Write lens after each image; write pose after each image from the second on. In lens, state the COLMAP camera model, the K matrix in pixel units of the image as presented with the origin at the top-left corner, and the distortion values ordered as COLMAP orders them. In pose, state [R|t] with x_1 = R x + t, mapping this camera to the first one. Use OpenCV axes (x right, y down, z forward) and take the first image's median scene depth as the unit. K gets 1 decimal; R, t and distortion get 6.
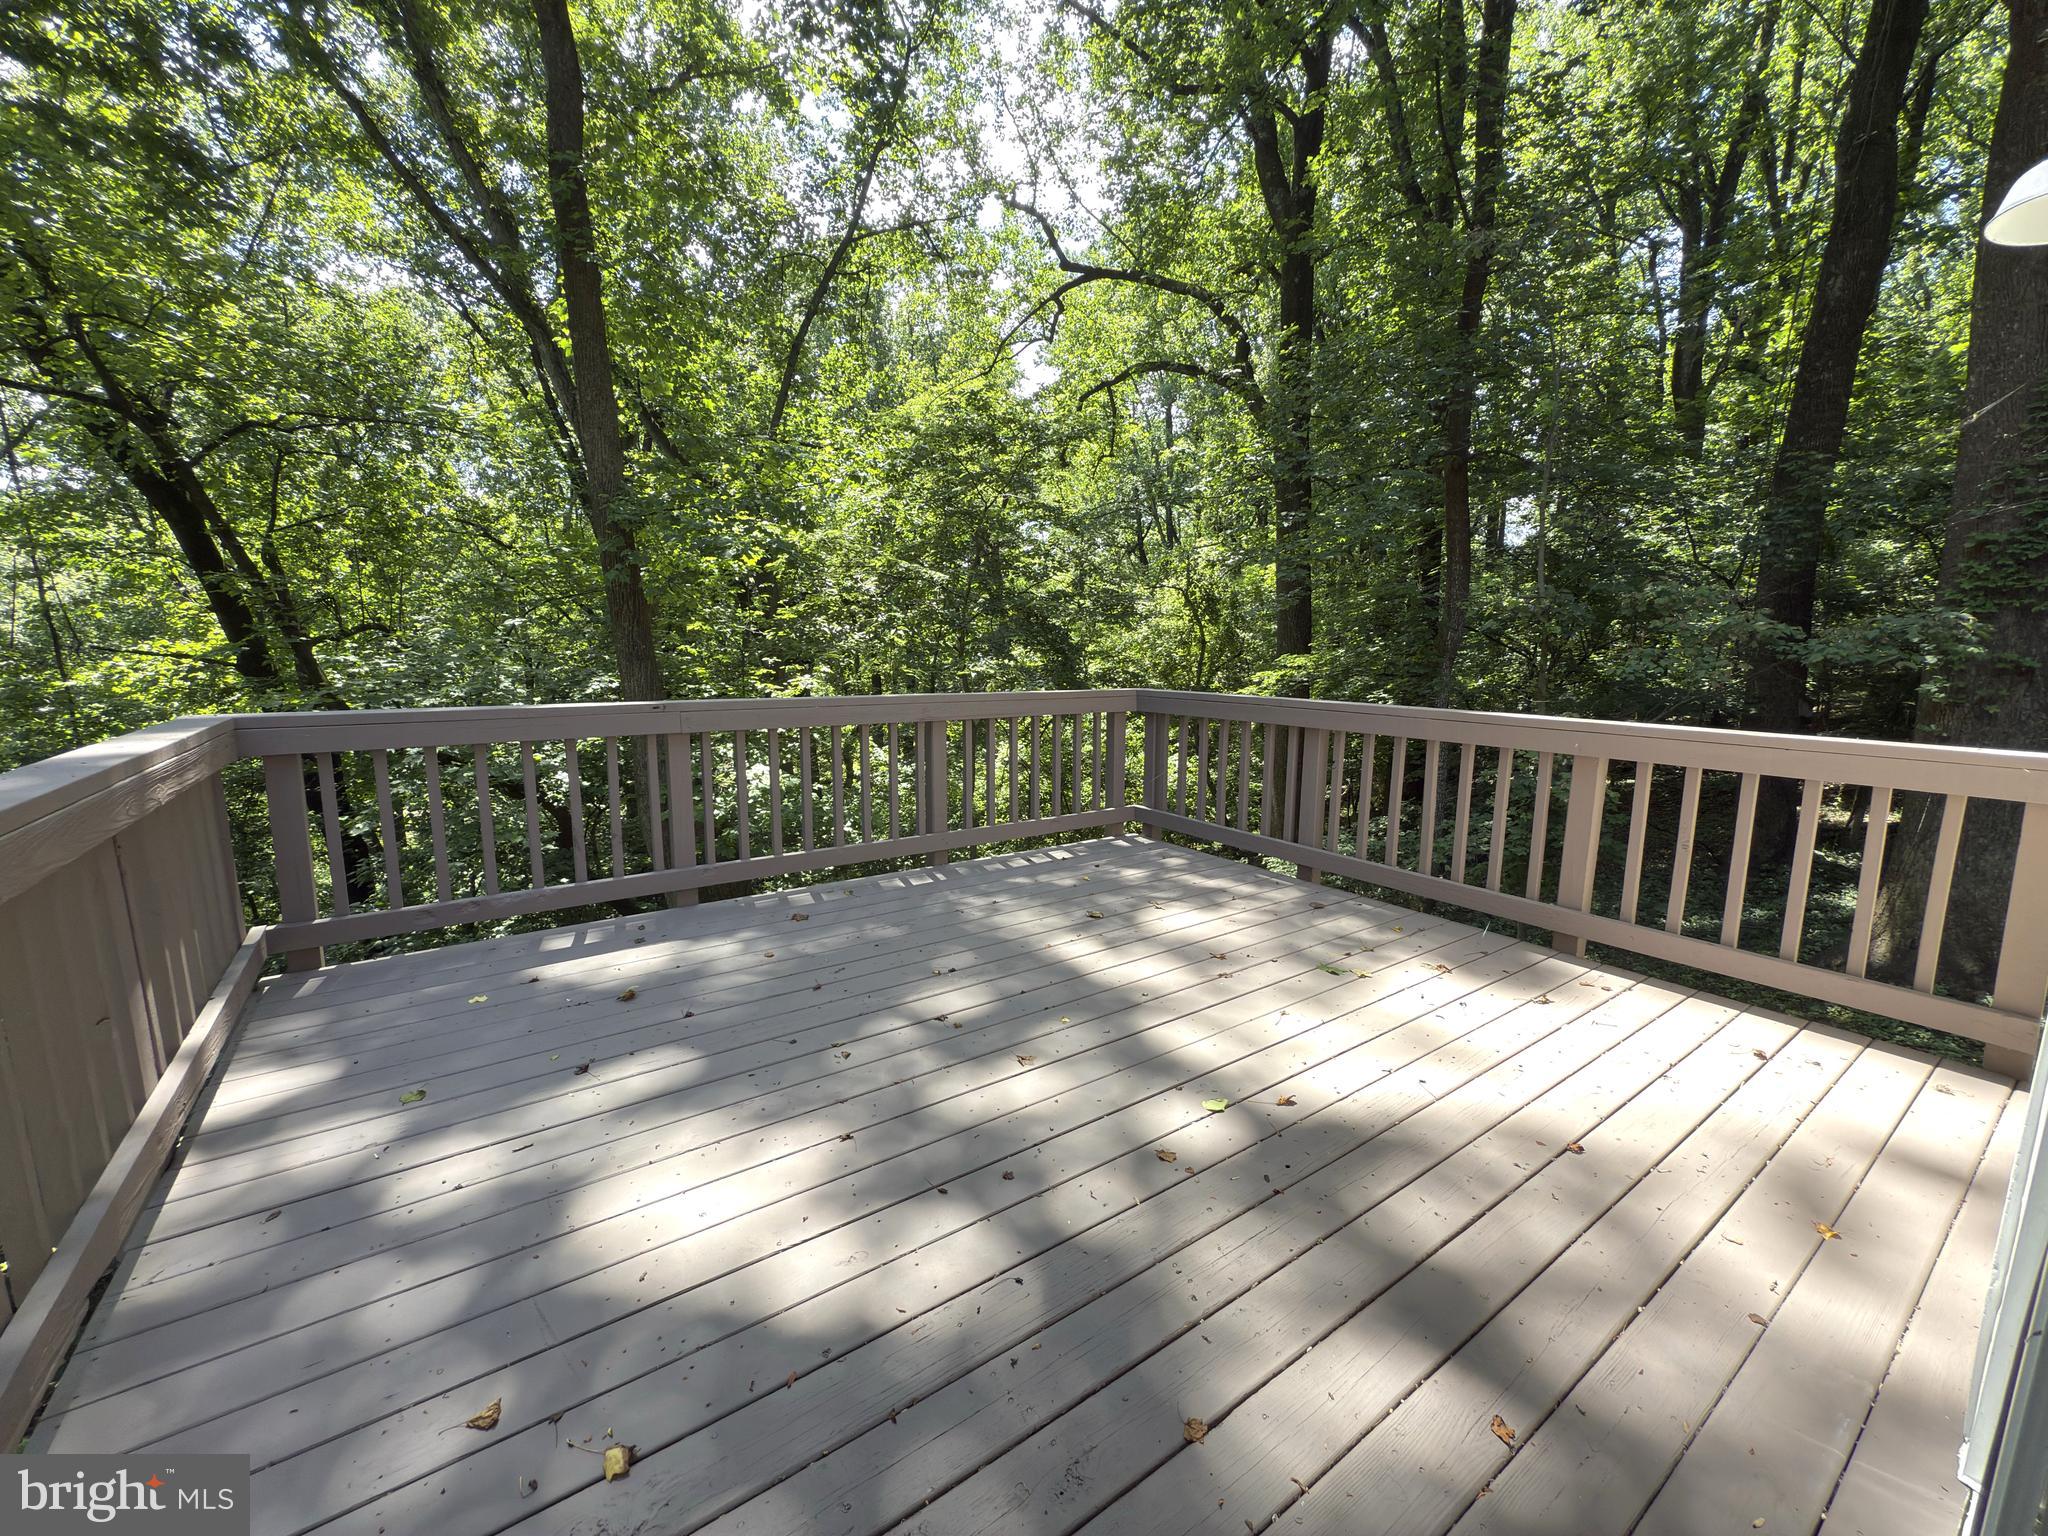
lens RADIAL K [[821.2, 0, 1025.3], [0, 821.2, 772.3], [0, 0, 1]] dist [0.001643, 0.000305]
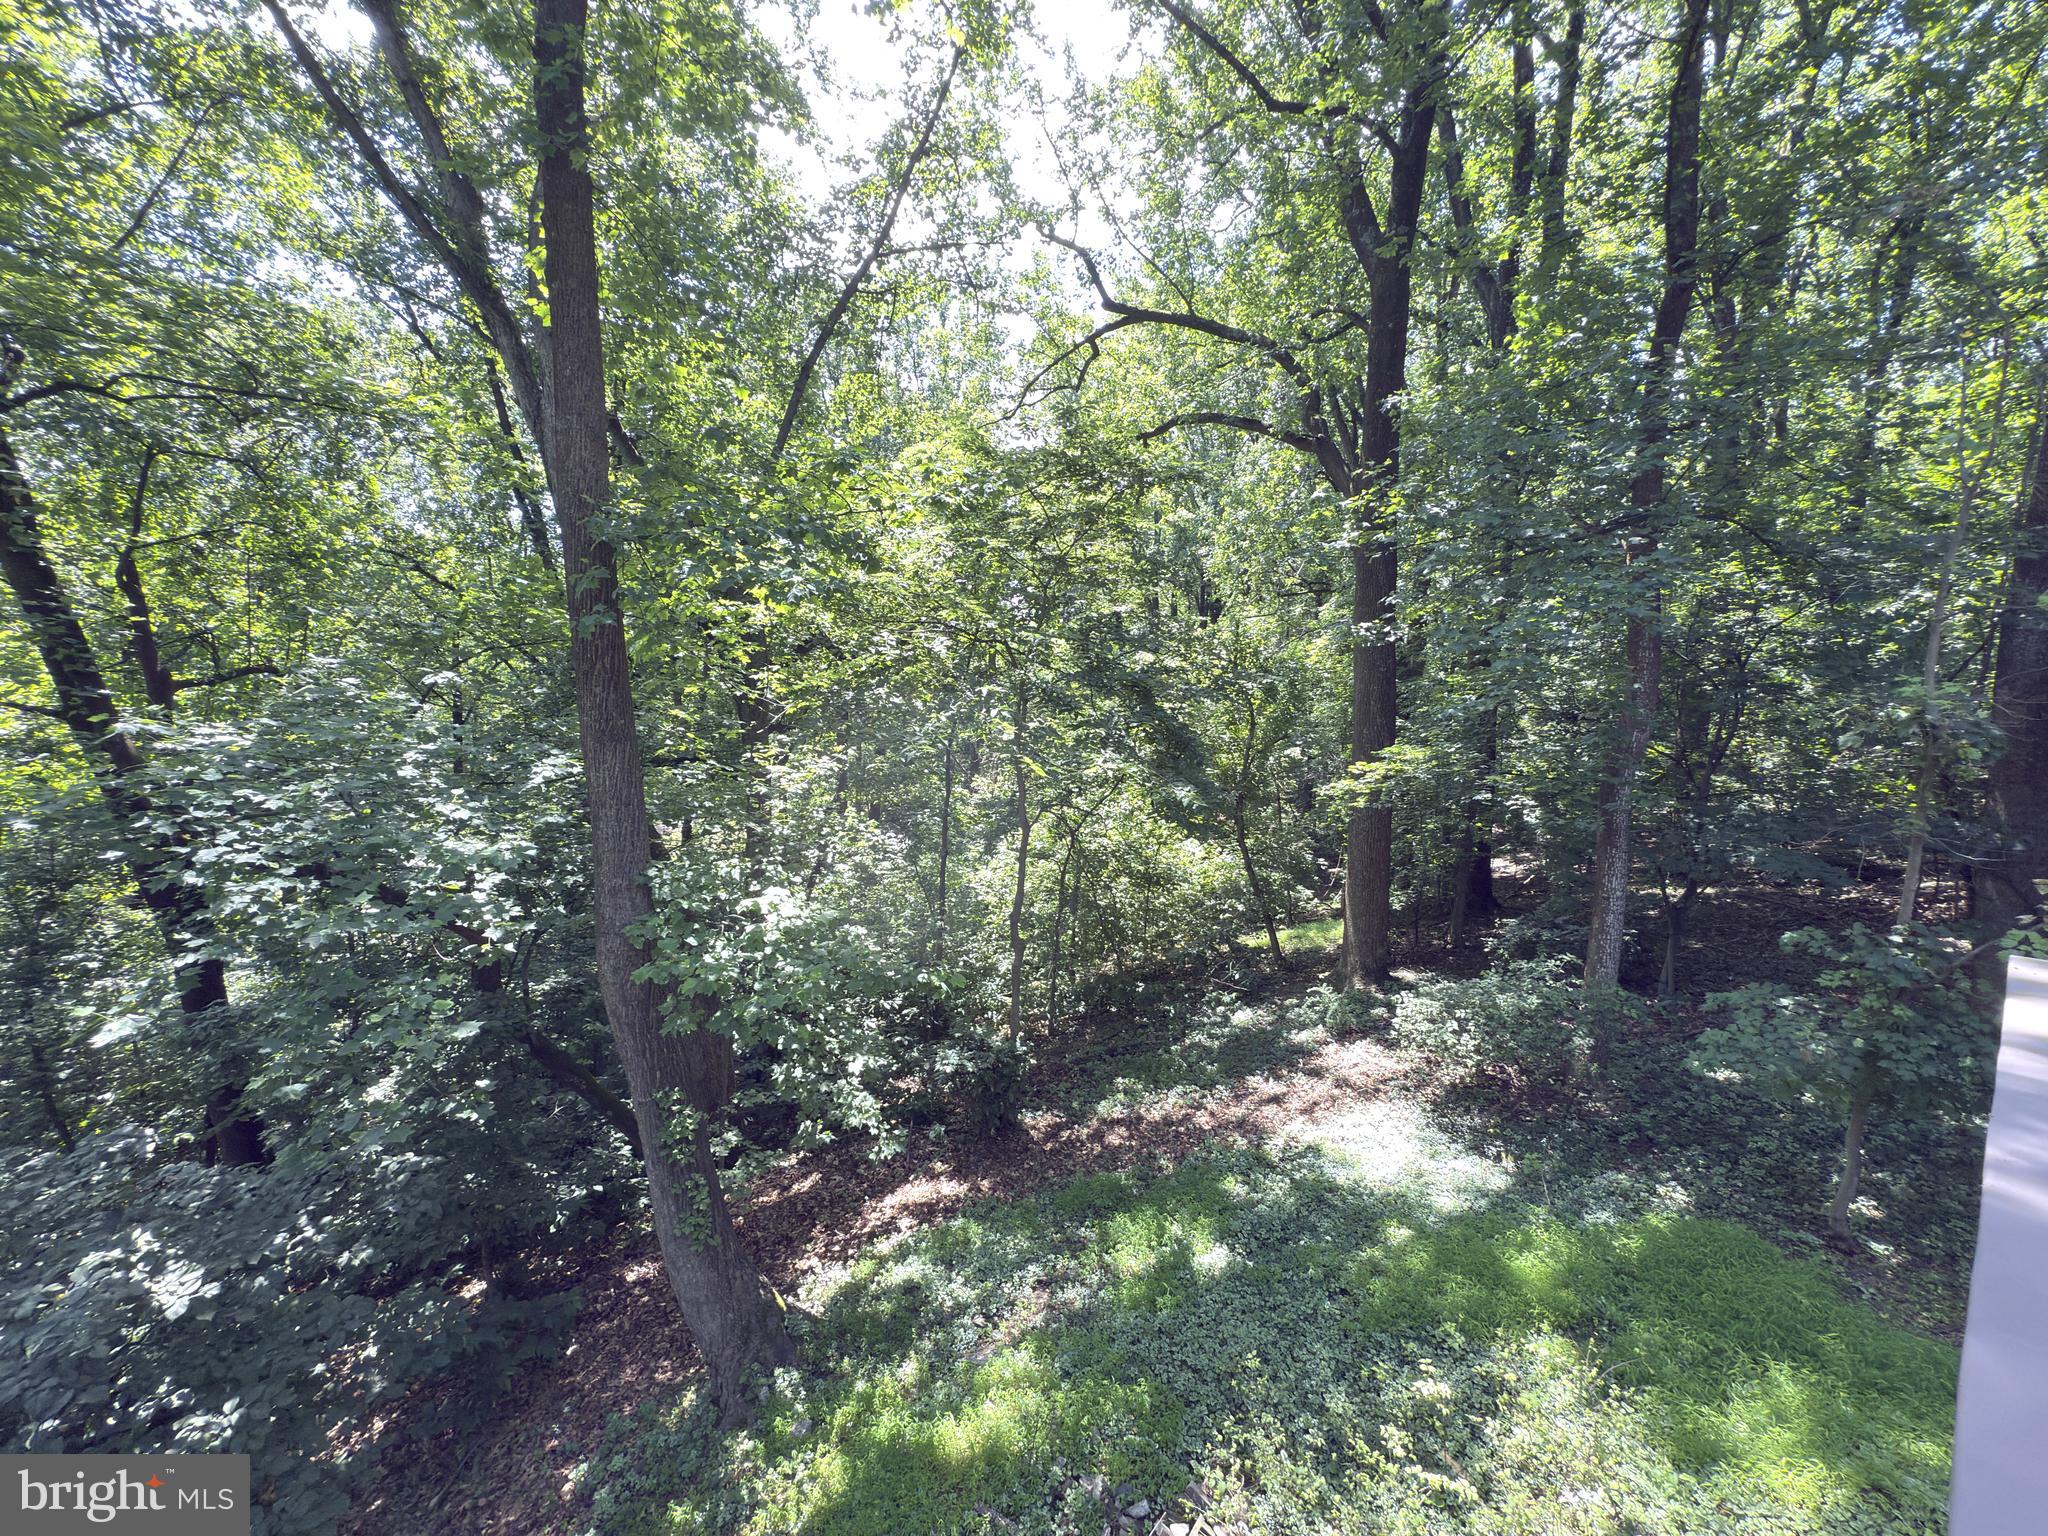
lens RADIAL K [[821.2, 0, 1022.4], [0, 821.2, 764.1], [0, 0, 1]] dist [0.001643, 0.000305]
pose [[0.997604, 0.030048, 0.062323, -0.086730], [-0.024858, 0.996285, -0.082450, -0.034945], [-0.064569, 0.080703, 0.994645, 0.144695]]
